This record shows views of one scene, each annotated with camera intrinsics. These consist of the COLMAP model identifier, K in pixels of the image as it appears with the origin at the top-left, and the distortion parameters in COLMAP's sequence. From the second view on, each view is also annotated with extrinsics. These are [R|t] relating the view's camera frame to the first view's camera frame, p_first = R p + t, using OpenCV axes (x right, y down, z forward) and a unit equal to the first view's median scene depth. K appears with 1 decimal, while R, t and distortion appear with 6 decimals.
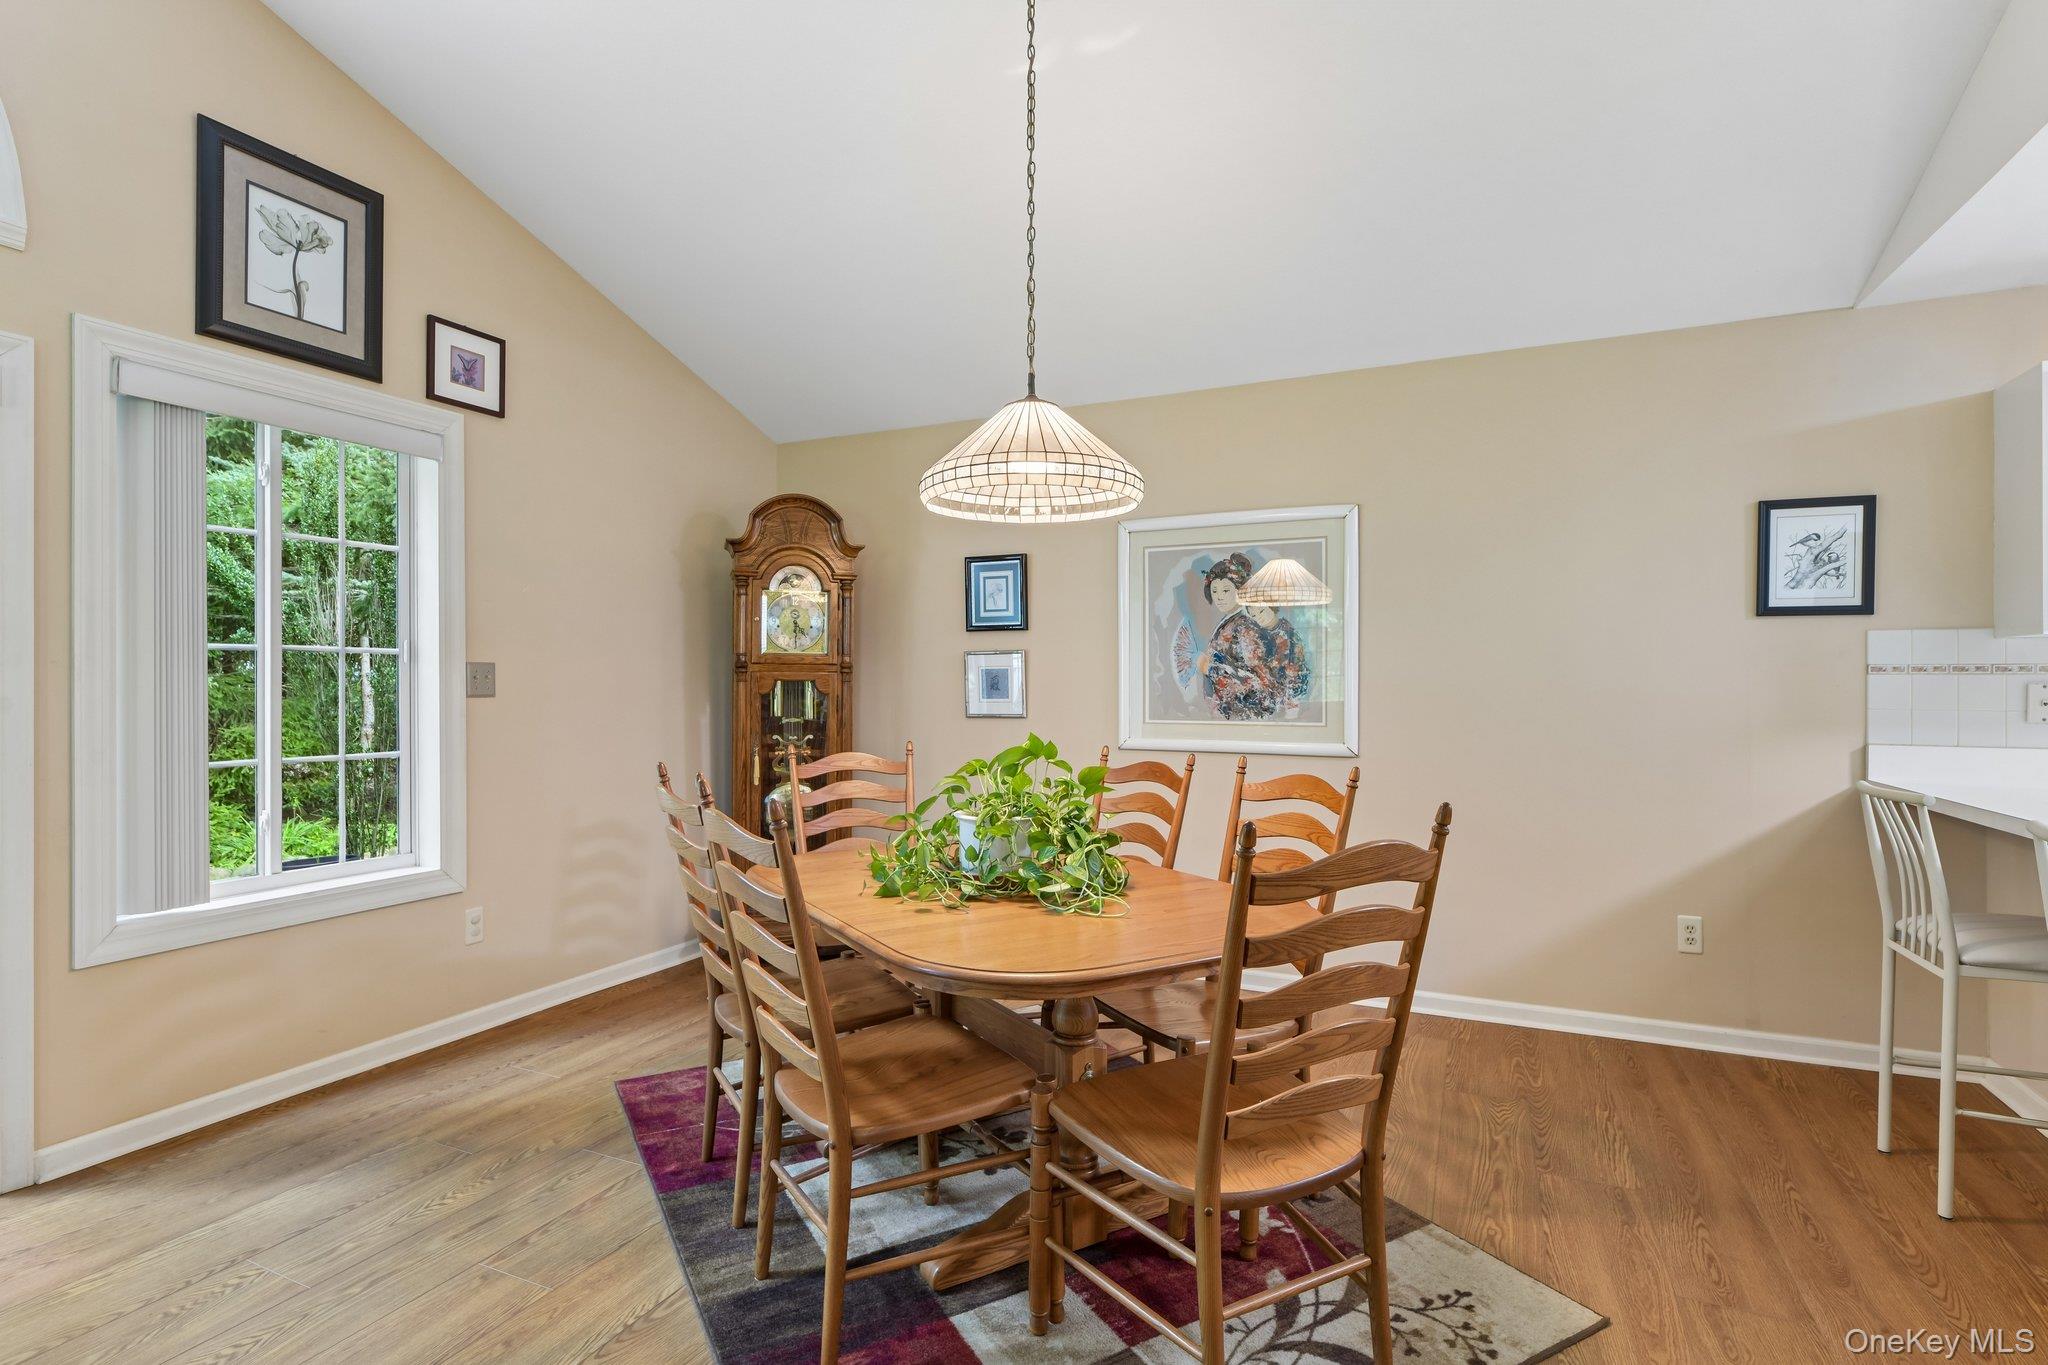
lens RADIAL K [[984.0, 0, 1023.9], [0, 984.0, 678.8], [0, 0, 1]] dist [0.004241, -0.000514]
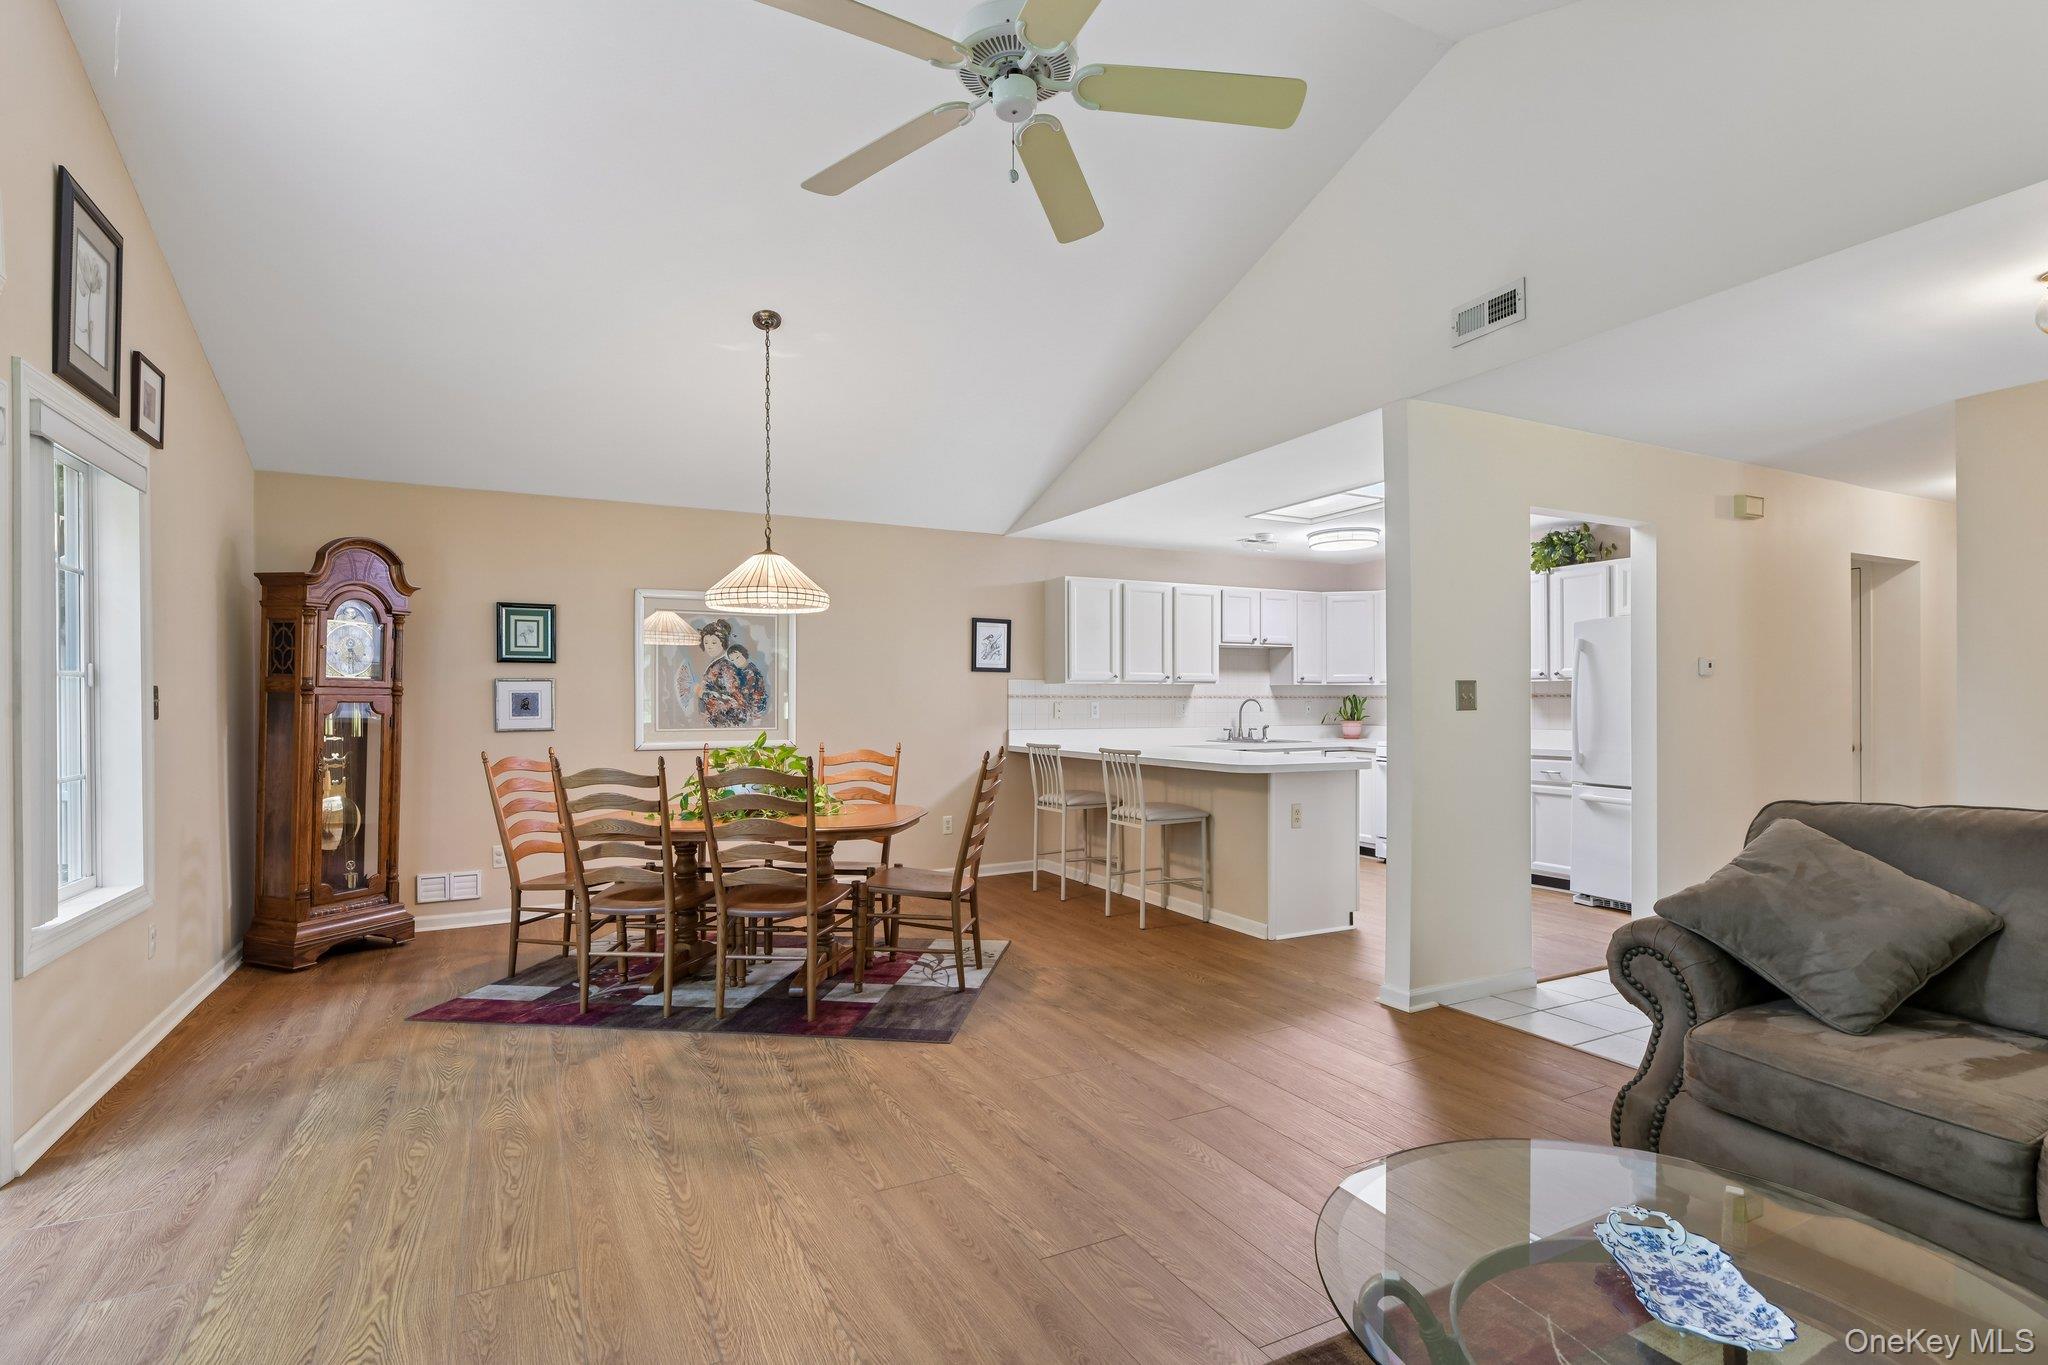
lens RADIAL K [[984.0, 0, 1023.4], [0, 984.0, 691.9], [0, 0, 1]] dist [0.004241, -0.000514]
pose [[0.608139, 0.006235, 0.793806, -0.877300], [-0.002259, 0.999979, -0.006124, -0.006741], [-0.793828, 0.001931, 0.608140, -0.380722]]
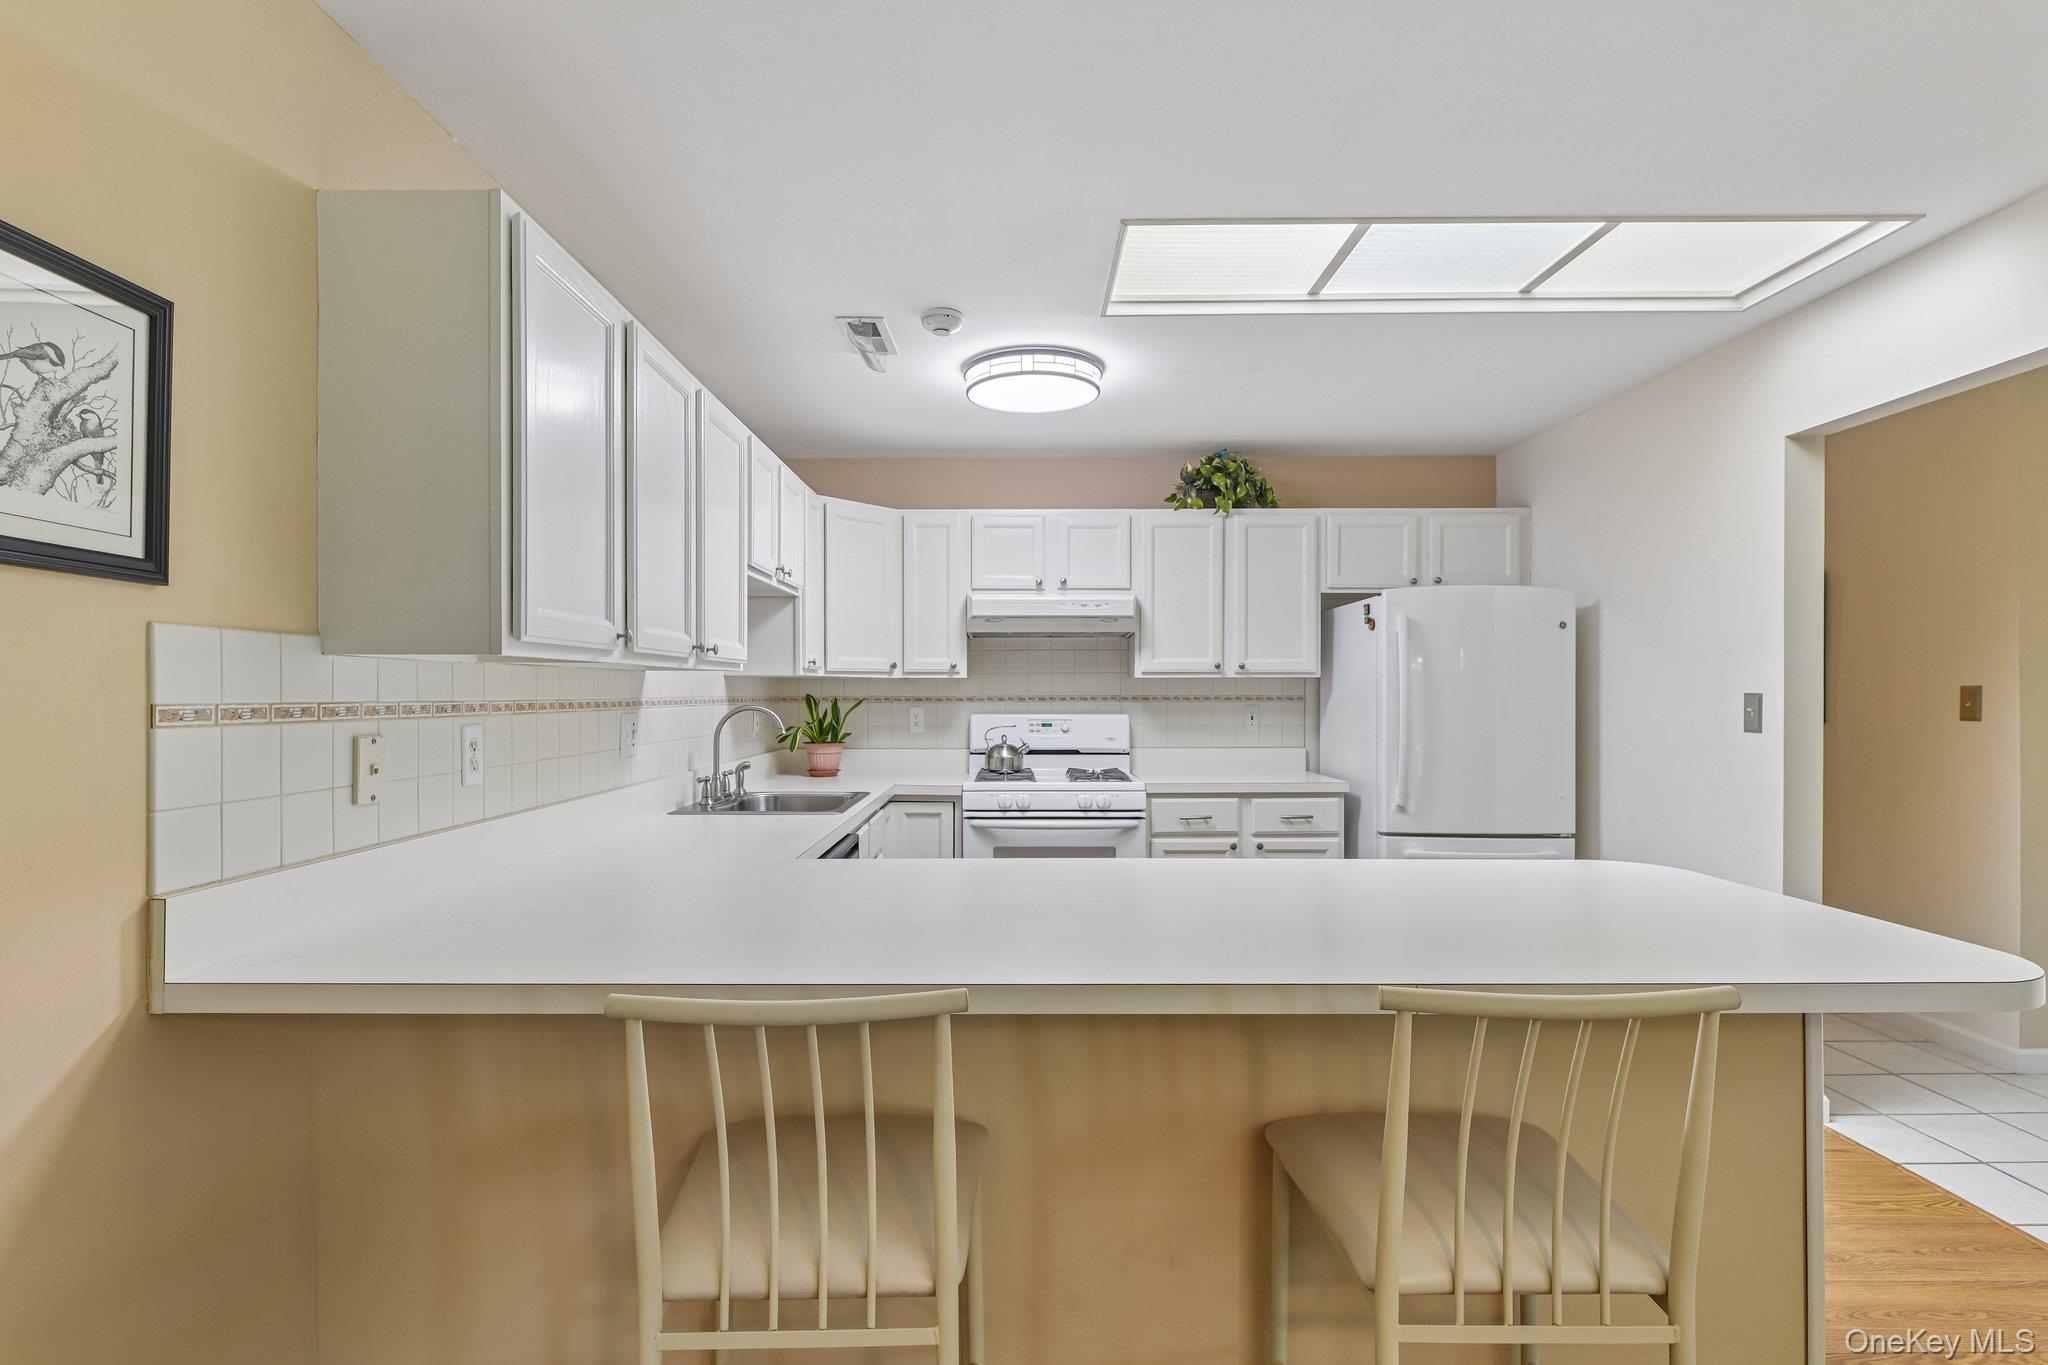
lens RADIAL K [[984.0, 0, 1029.0], [0, 984.0, 687.8], [0, 0, 1]] dist [0.004241, -0.000514]
pose [[-0.429816, 0.002582, 0.902913, 0.312844], [-0.008966, 0.999934, -0.007127, -0.020997], [-0.902872, -0.011159, -0.429765, 0.817052]]
